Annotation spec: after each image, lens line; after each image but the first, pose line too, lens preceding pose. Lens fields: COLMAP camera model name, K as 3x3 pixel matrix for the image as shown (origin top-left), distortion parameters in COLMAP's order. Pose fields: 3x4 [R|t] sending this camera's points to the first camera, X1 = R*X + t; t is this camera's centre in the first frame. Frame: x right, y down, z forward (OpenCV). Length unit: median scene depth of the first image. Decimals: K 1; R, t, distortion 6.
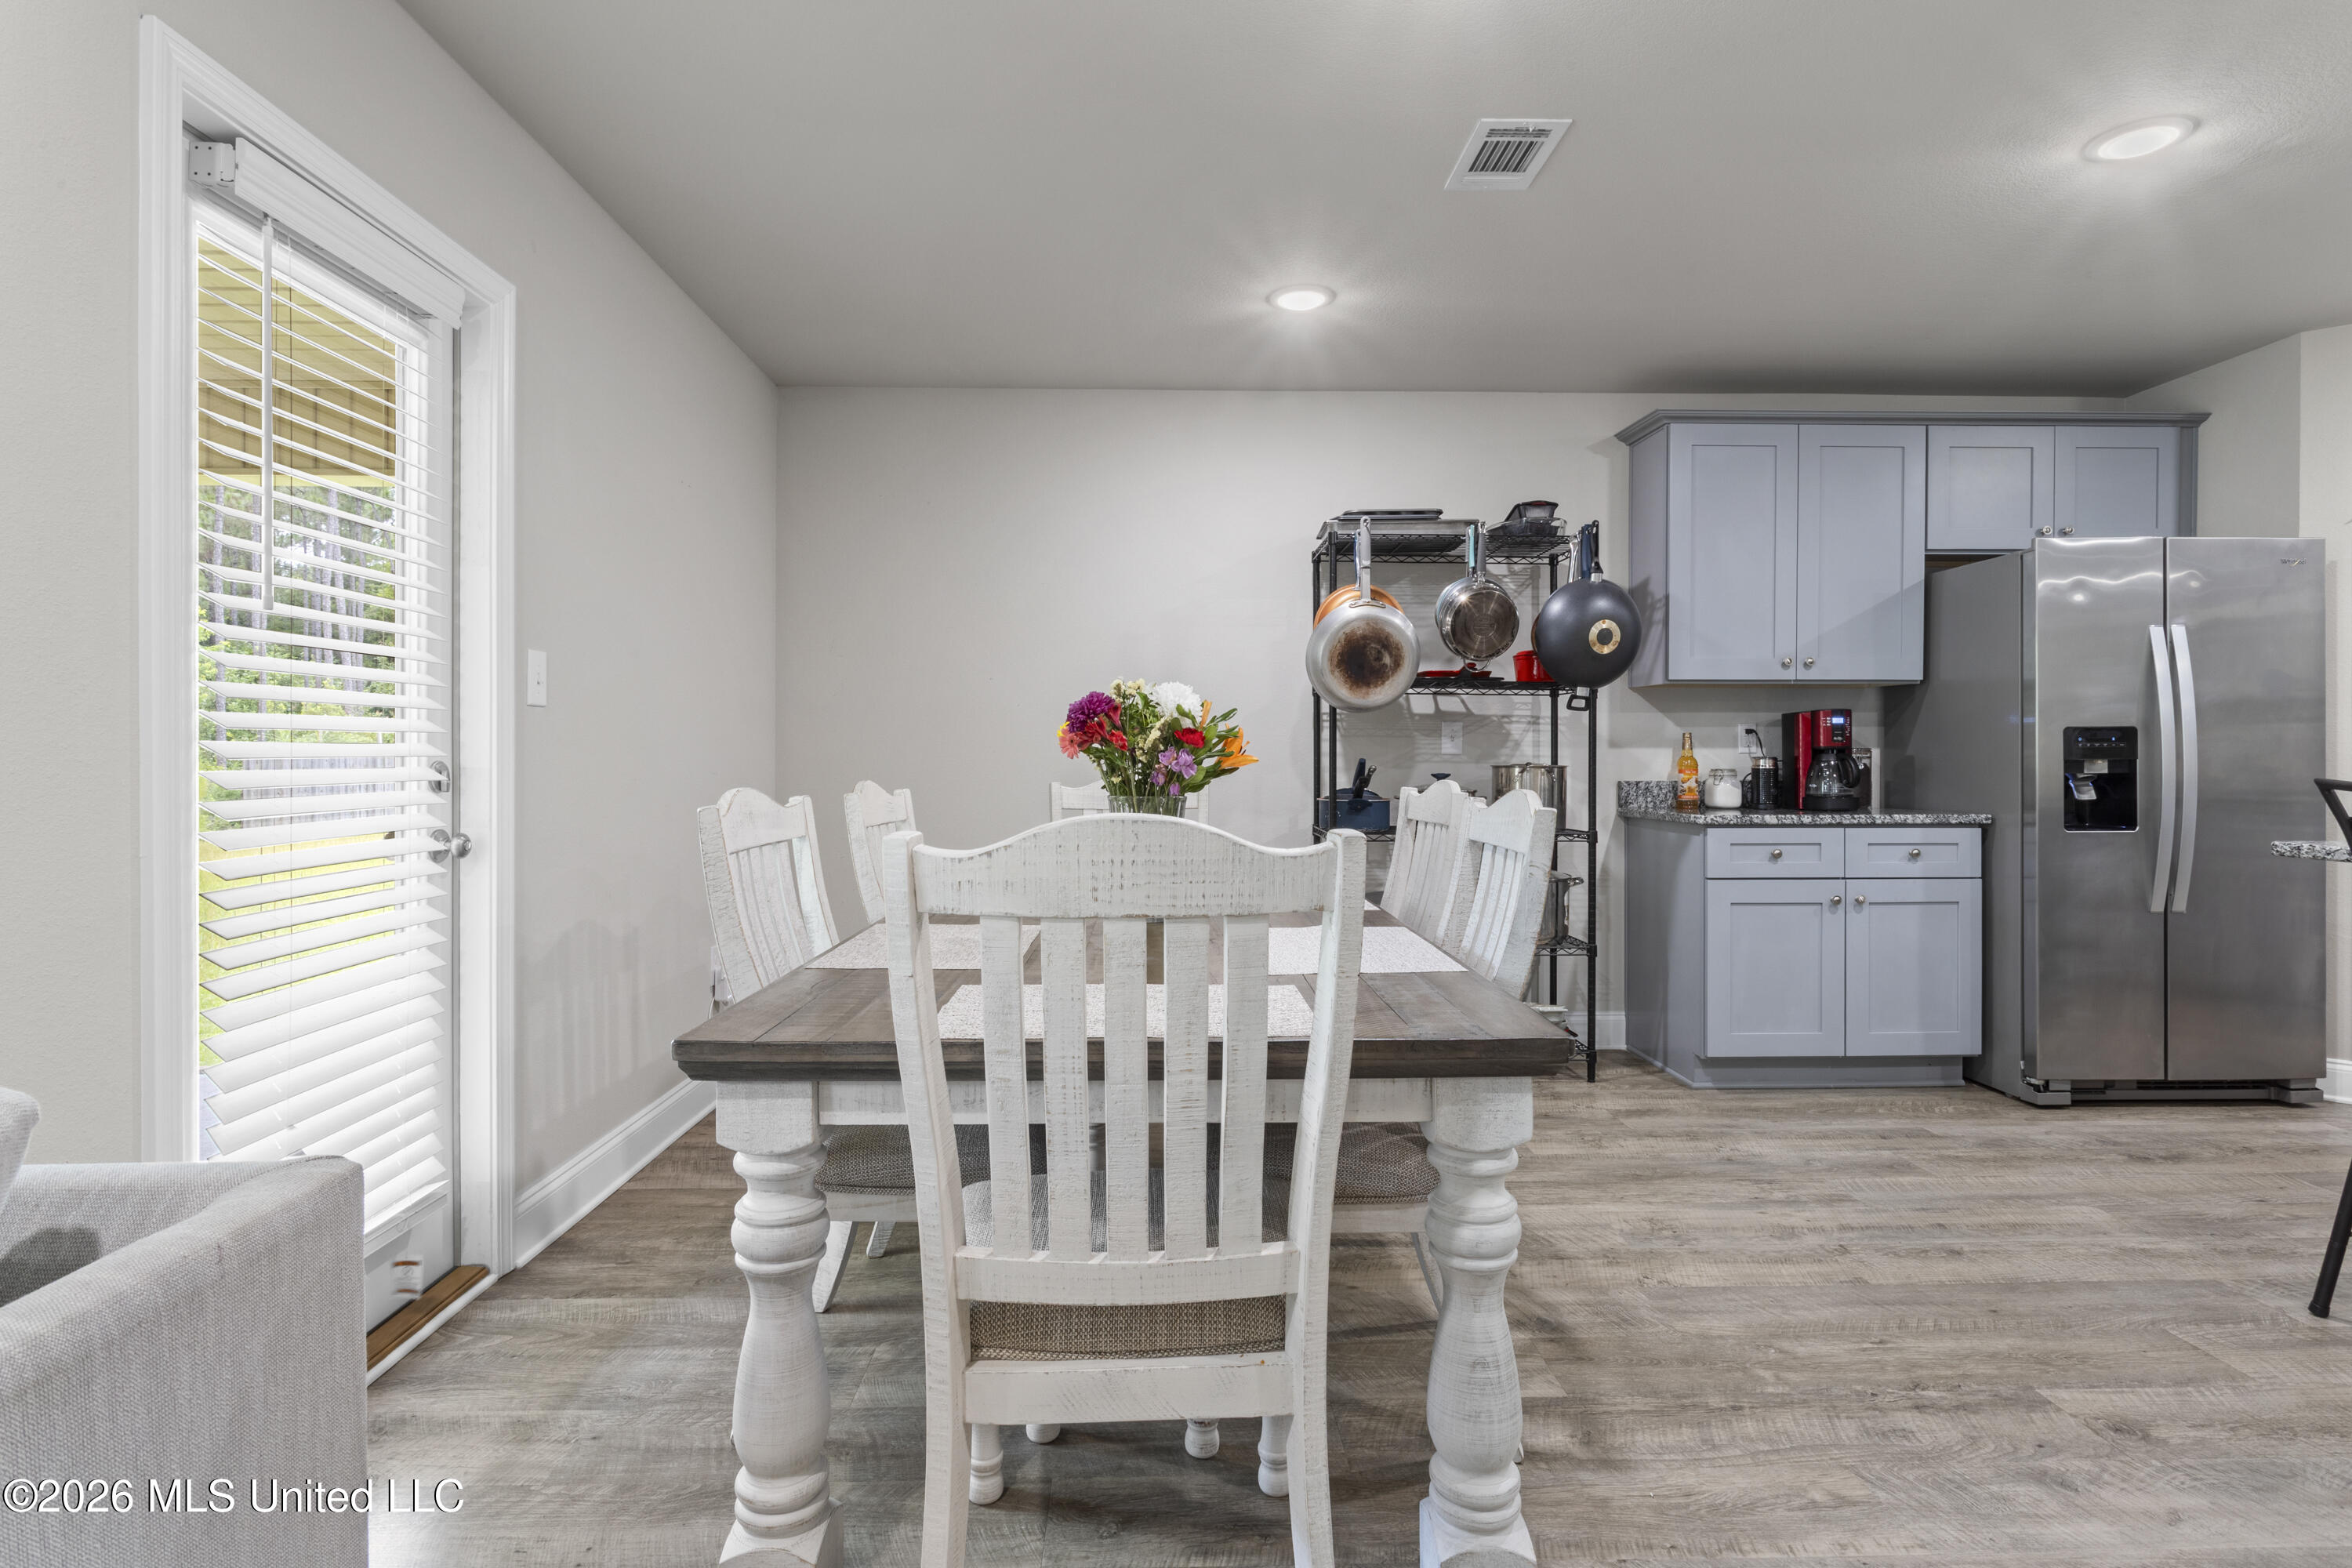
lens RADIAL K [[1174.7, 0, 1162.6], [0, 1174.7, 766.9], [0, 0, 1]] dist [-0.001696, 0.003961]
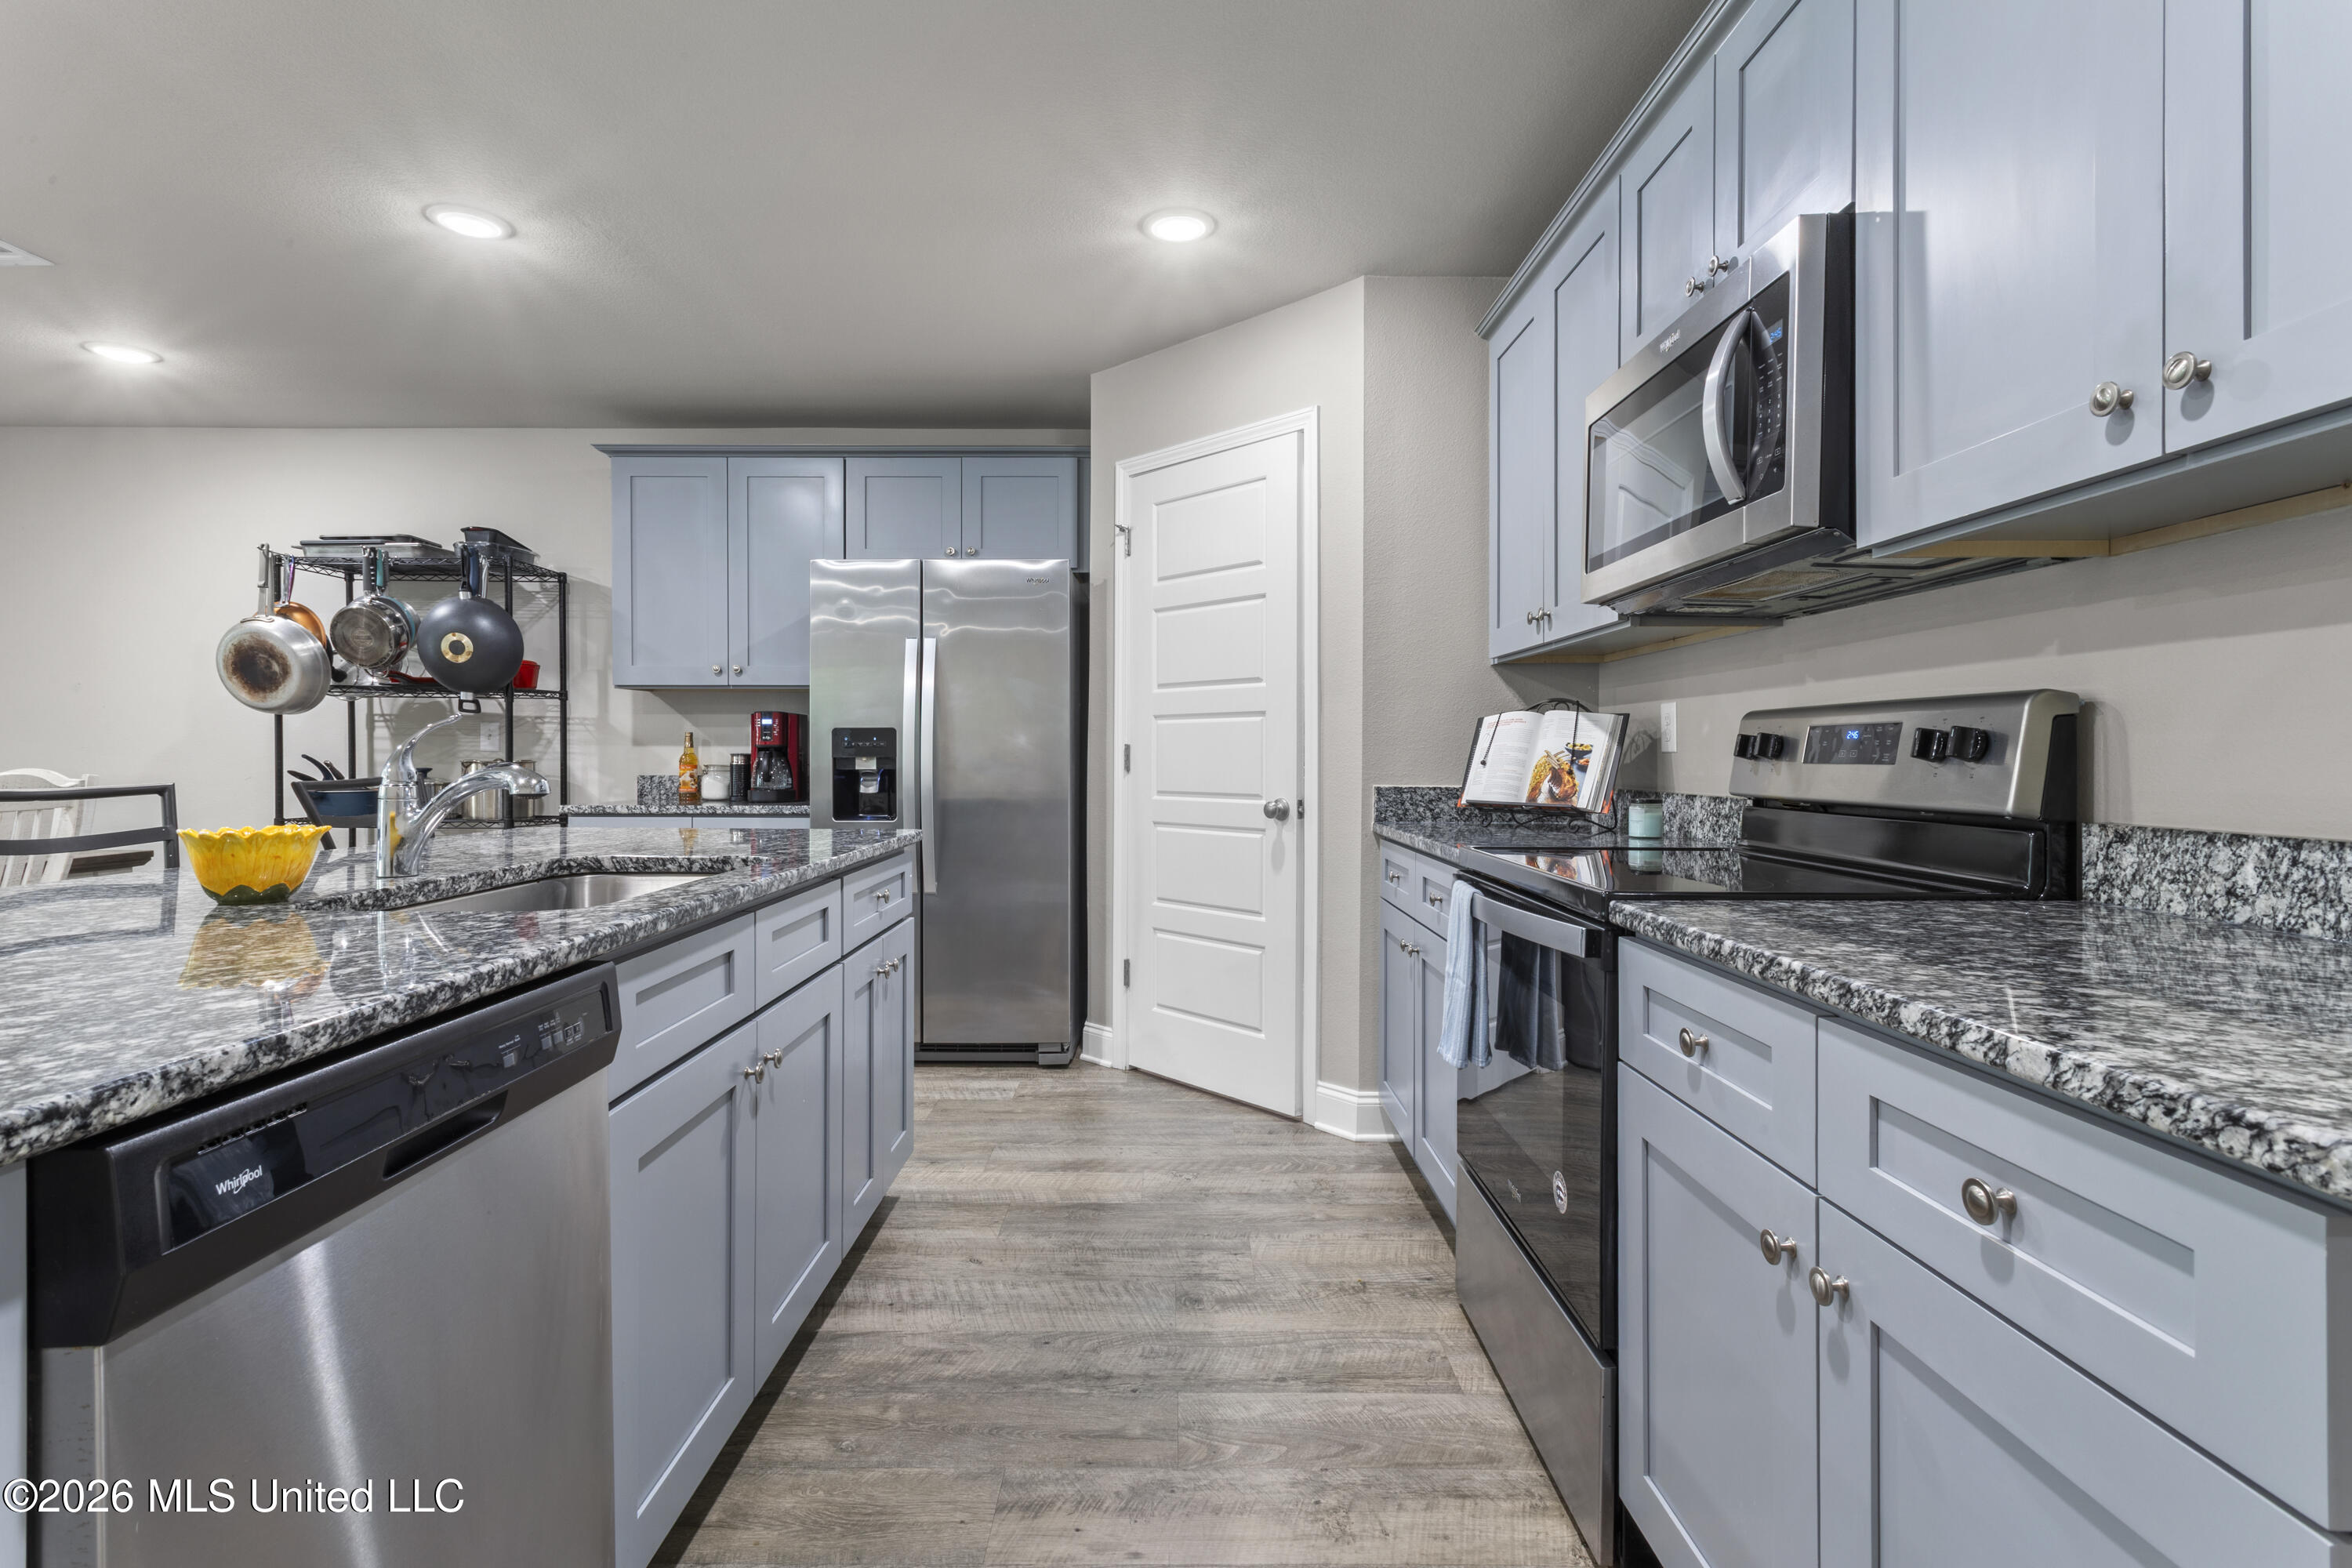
lens RADIAL K [[1121.9, 0, 1171.8], [0, 1121.9, 764.4], [0, 0, 1]] dist [0.007613, 0.003991]
pose [[0.999339, 0.003373, -0.036188, 1.102632], [-0.003363, 0.999994, 0.000319, -0.000628], [0.036188, -0.000197, 0.999345, -0.064749]]
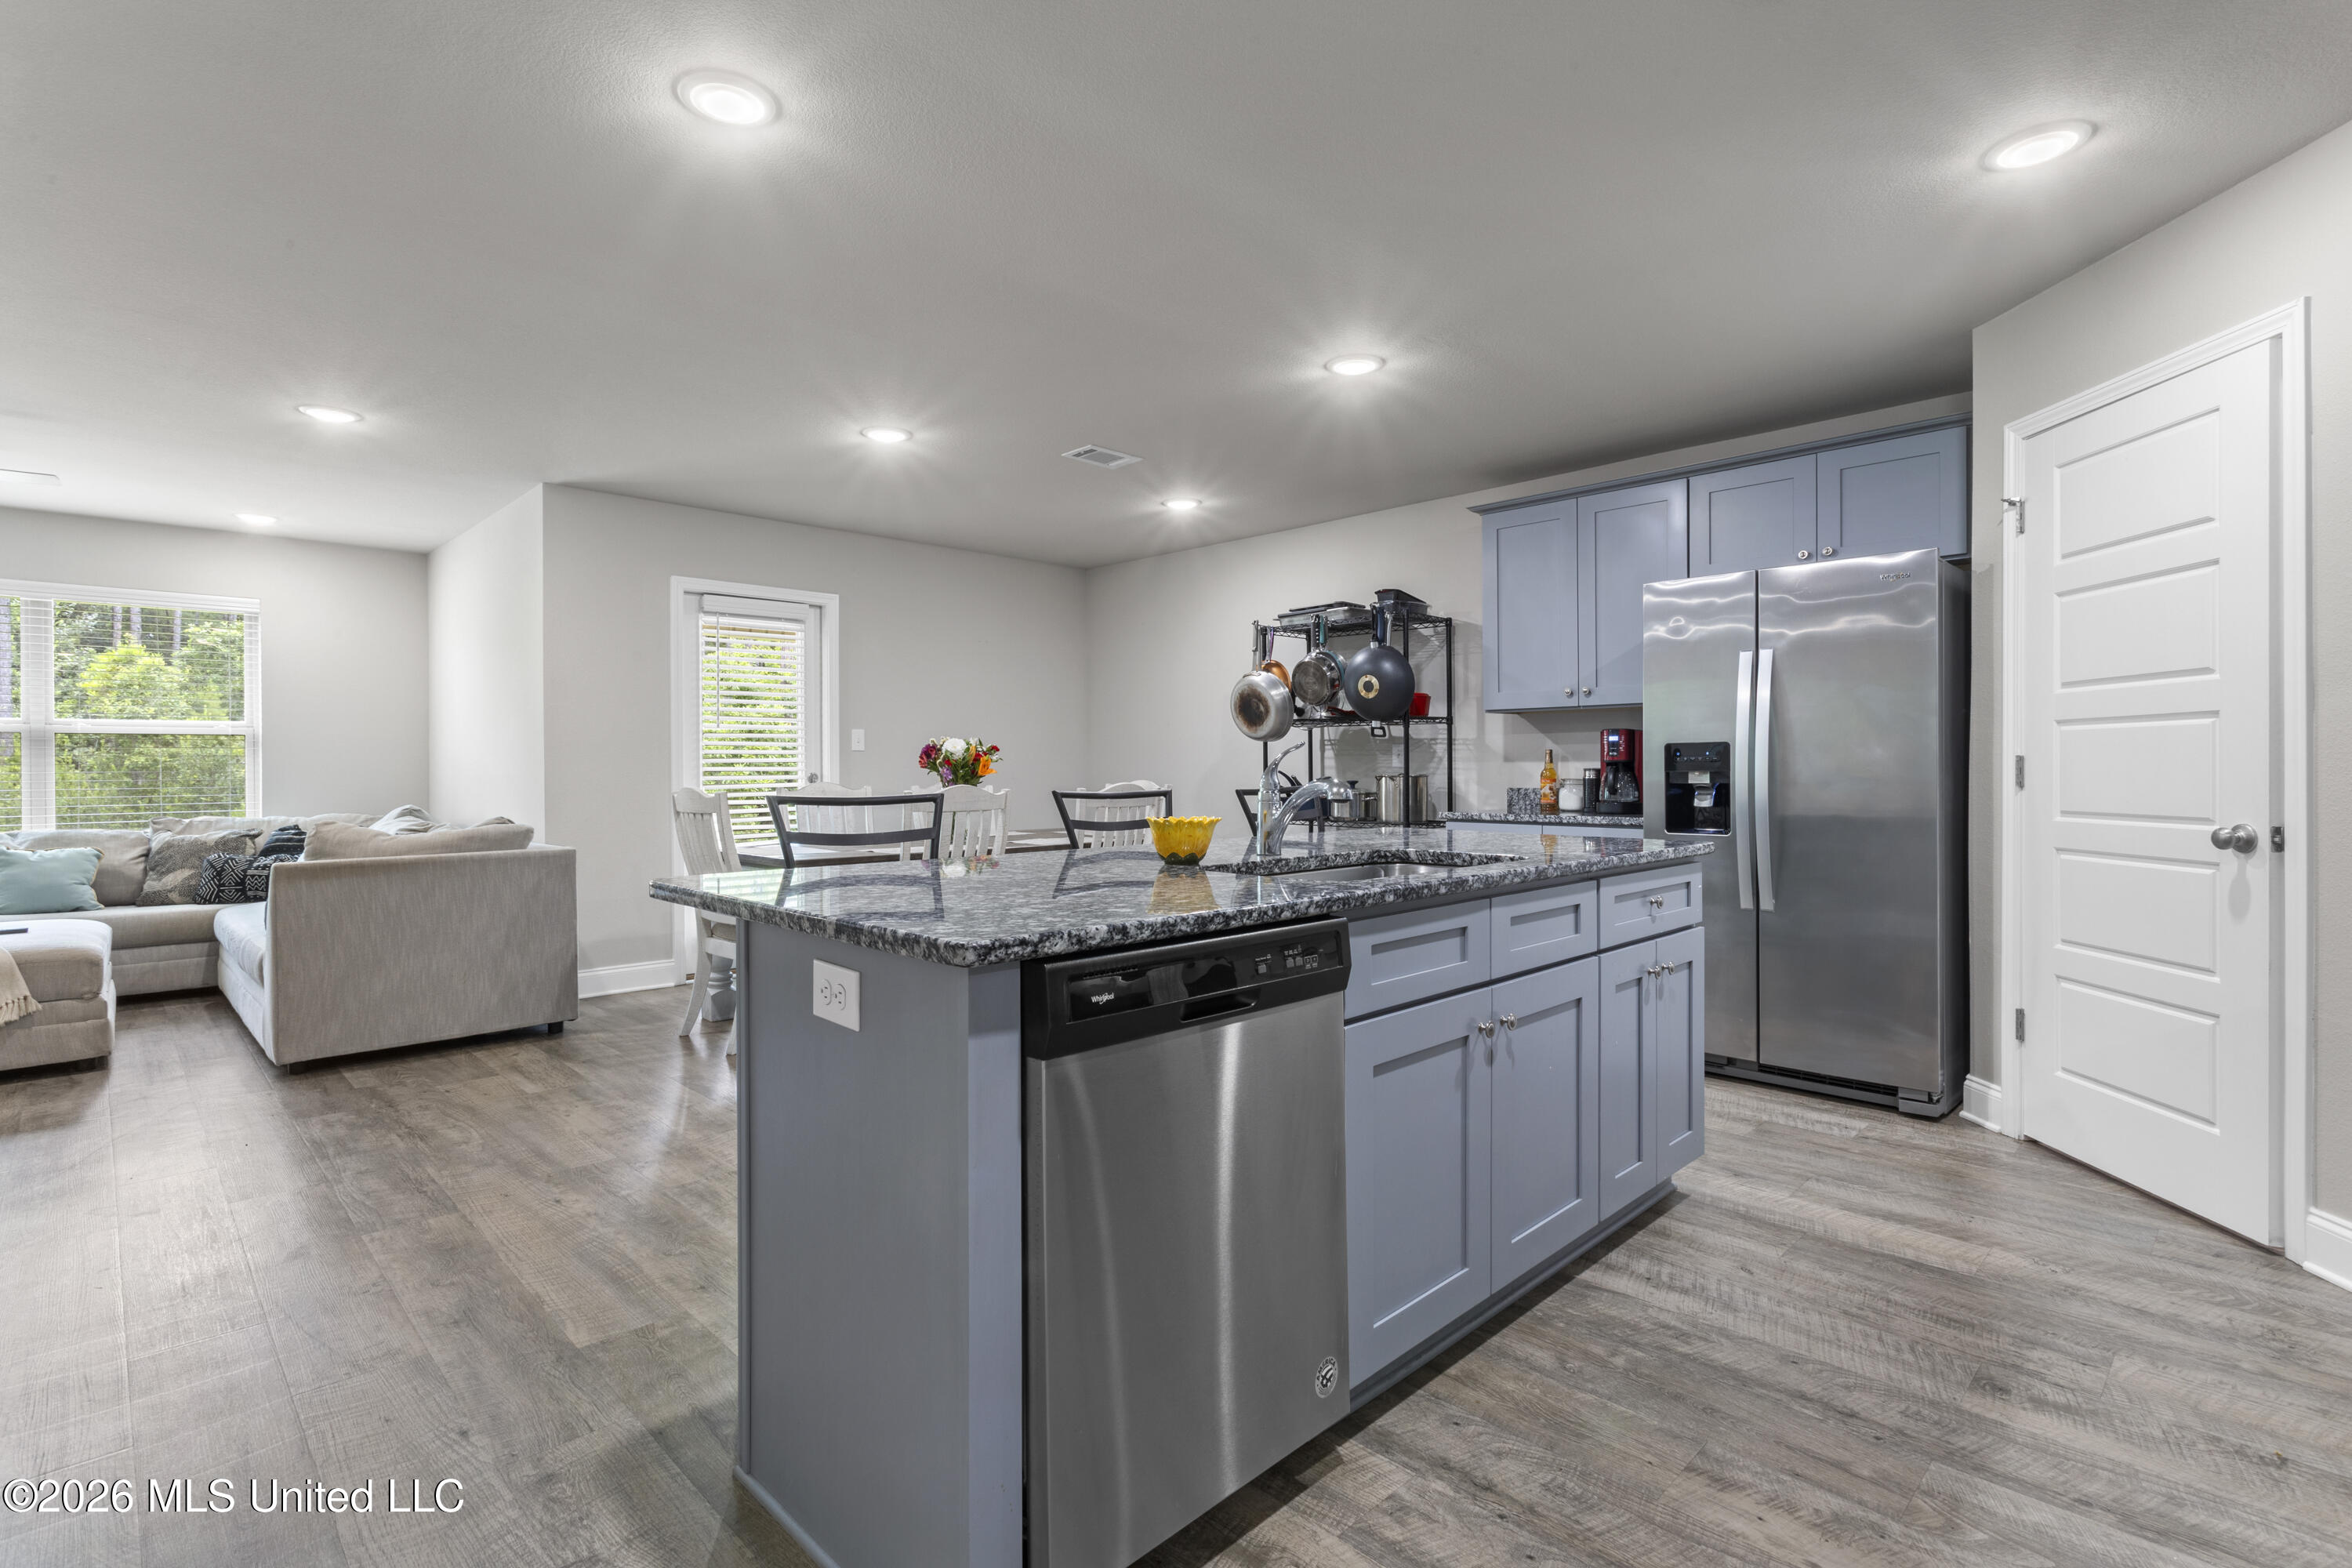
lens RADIAL K [[1121.9, 0, 1185.6], [0, 1121.9, 772.2], [0, 0, 1]] dist [0.007613, 0.003991]
pose [[0.684063, 0.000332, -0.729423, 1.222538], [-0.002629, 0.999995, -0.002010, -0.001827], [0.729418, 0.003293, 0.684060, -0.109248]]
